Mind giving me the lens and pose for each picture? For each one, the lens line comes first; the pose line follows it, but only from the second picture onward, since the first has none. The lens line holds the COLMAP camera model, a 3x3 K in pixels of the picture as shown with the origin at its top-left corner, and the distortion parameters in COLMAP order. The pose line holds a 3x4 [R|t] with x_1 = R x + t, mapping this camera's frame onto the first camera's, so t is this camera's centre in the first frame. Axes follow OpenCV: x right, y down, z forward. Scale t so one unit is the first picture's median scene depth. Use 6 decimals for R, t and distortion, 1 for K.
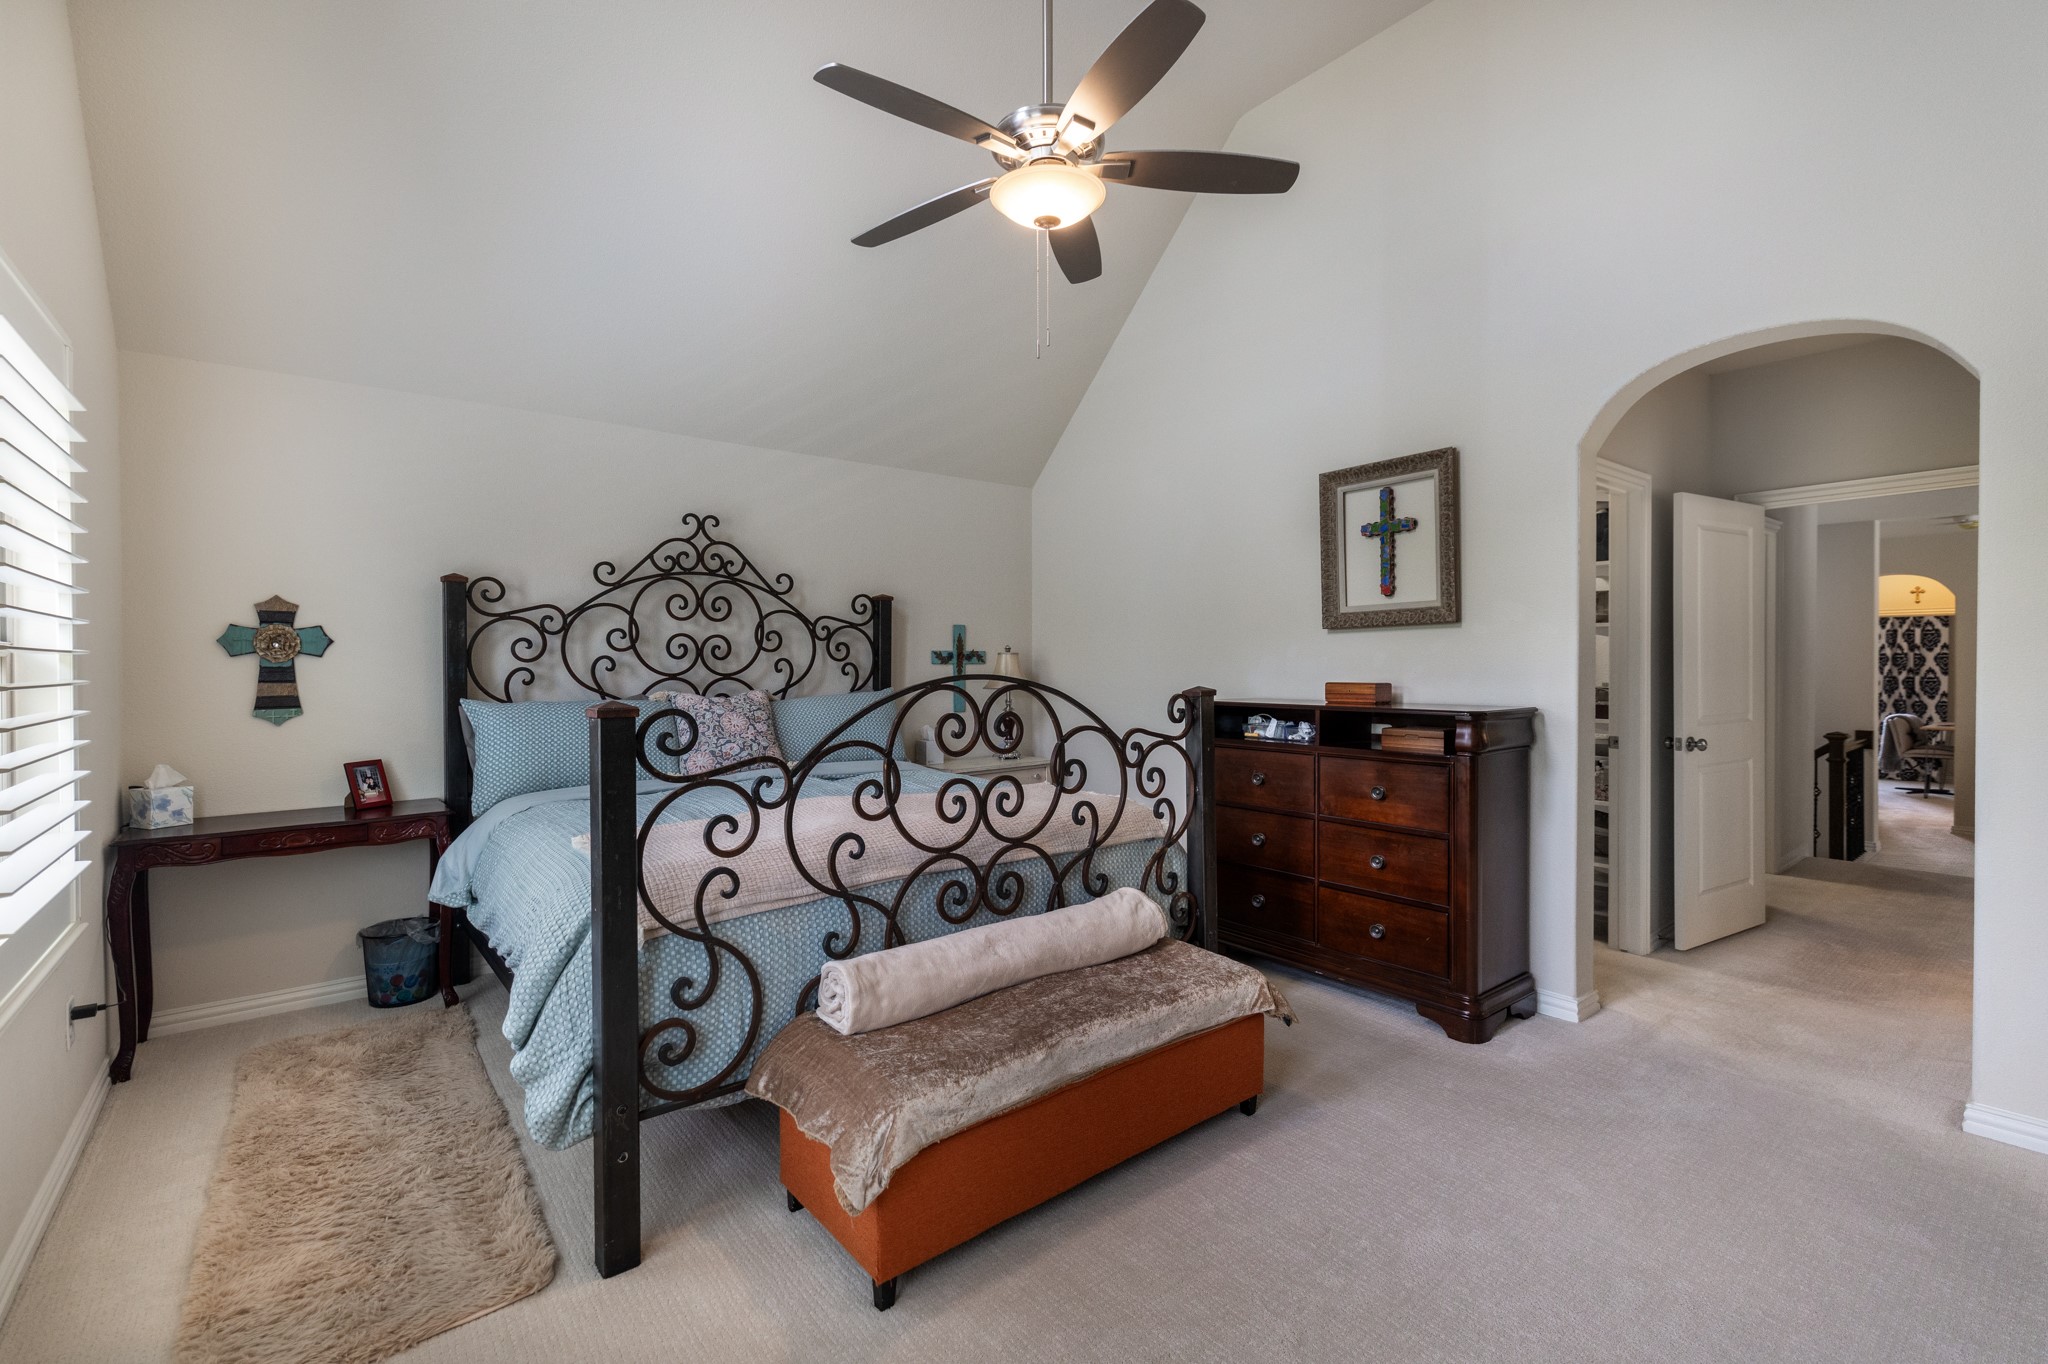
lens RADIAL K [[903.2, 0, 1026.0], [0, 903.2, 674.0], [0, 0, 1]] dist [-0.000666, 0.000023]
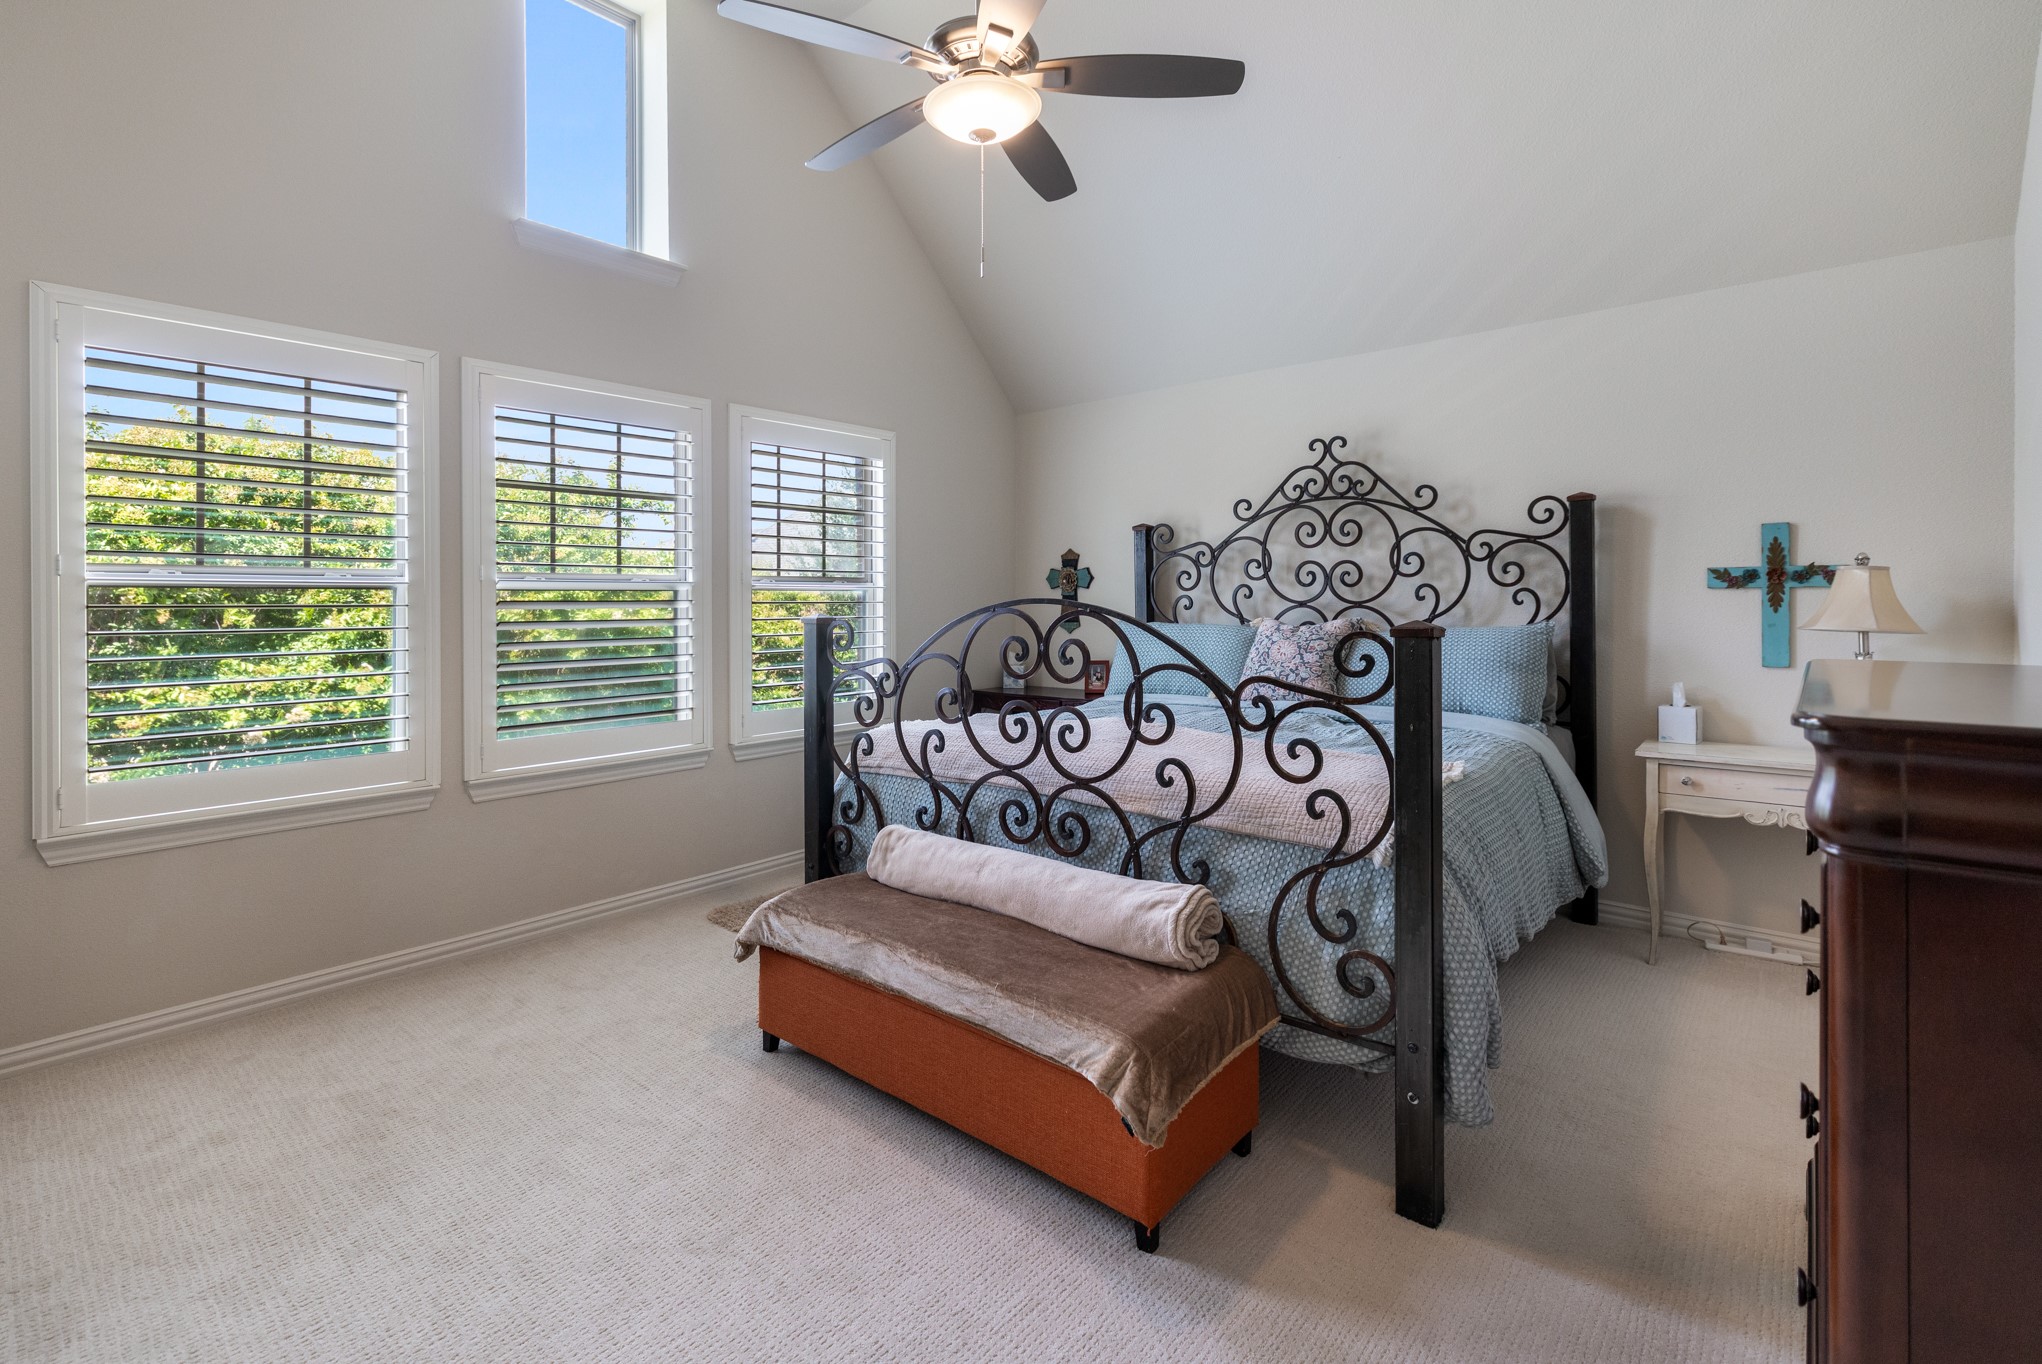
lens RADIAL K [[924.8, 0, 977.2], [0, 924.8, 598.0], [0, 0, 1]] dist [0.000672, 0.000095]
pose [[0.157407, -0.001029, -0.987533, 0.594381], [-0.008344, 0.999962, -0.002372, 0.001837], [0.987499, 0.008613, 0.157392, 0.495762]]
